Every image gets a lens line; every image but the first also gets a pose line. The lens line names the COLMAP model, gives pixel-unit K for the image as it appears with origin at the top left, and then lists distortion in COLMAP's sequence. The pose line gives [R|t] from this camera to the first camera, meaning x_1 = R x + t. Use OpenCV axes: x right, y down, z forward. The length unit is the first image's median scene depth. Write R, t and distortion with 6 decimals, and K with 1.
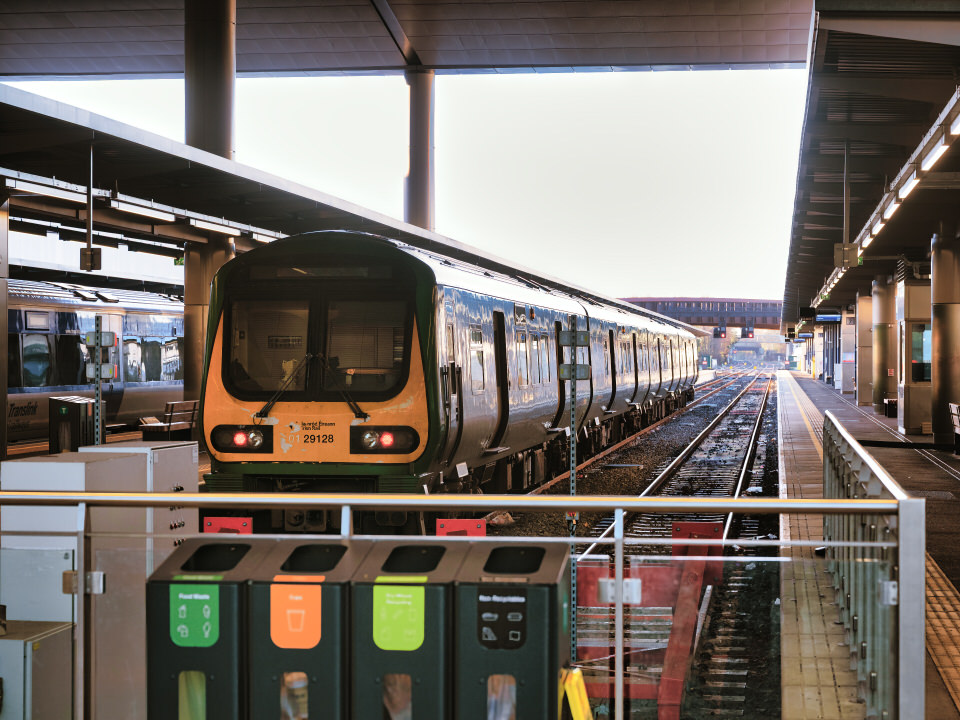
lens RADIAL K [[2123.9, 0, 480.3], [0, 2123.9, 349.2], [0, 0, 1]] dist [-0.013719, -0.038028]
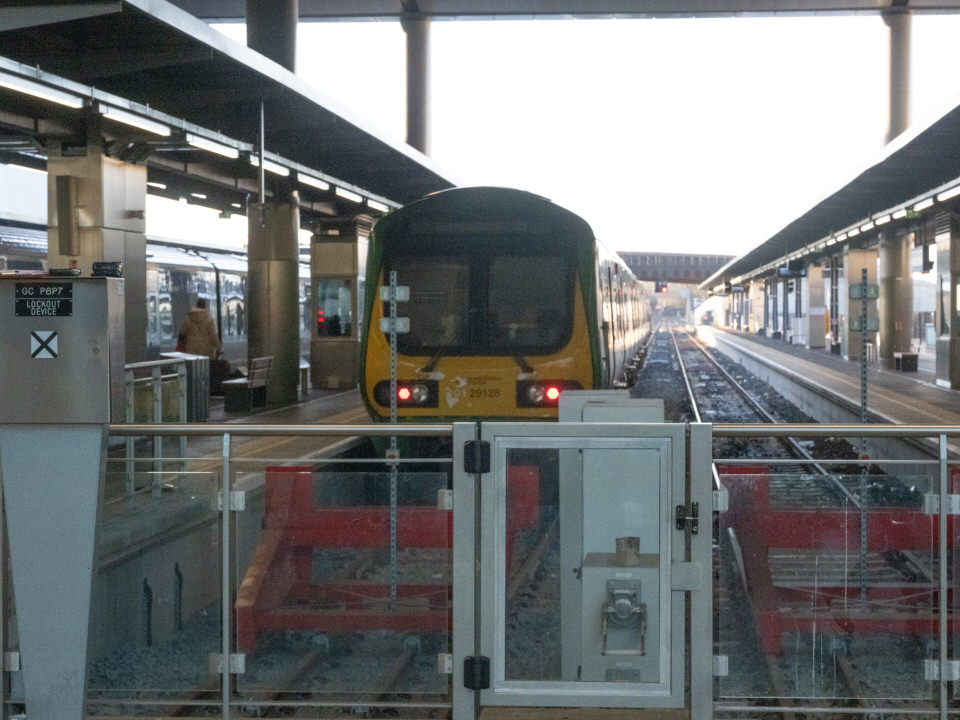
lens RADIAL K [[2220.7, 0, 480.2], [0, 2220.7, 389.3], [0, 0, 1]] dist [0.037304, -0.294590]
pose [[0.998228, -0.006643, 0.059134, -0.139498], [0.004410, 0.999275, 0.037815, 0.000556], [-0.059343, -0.037487, 0.997534, -0.047842]]
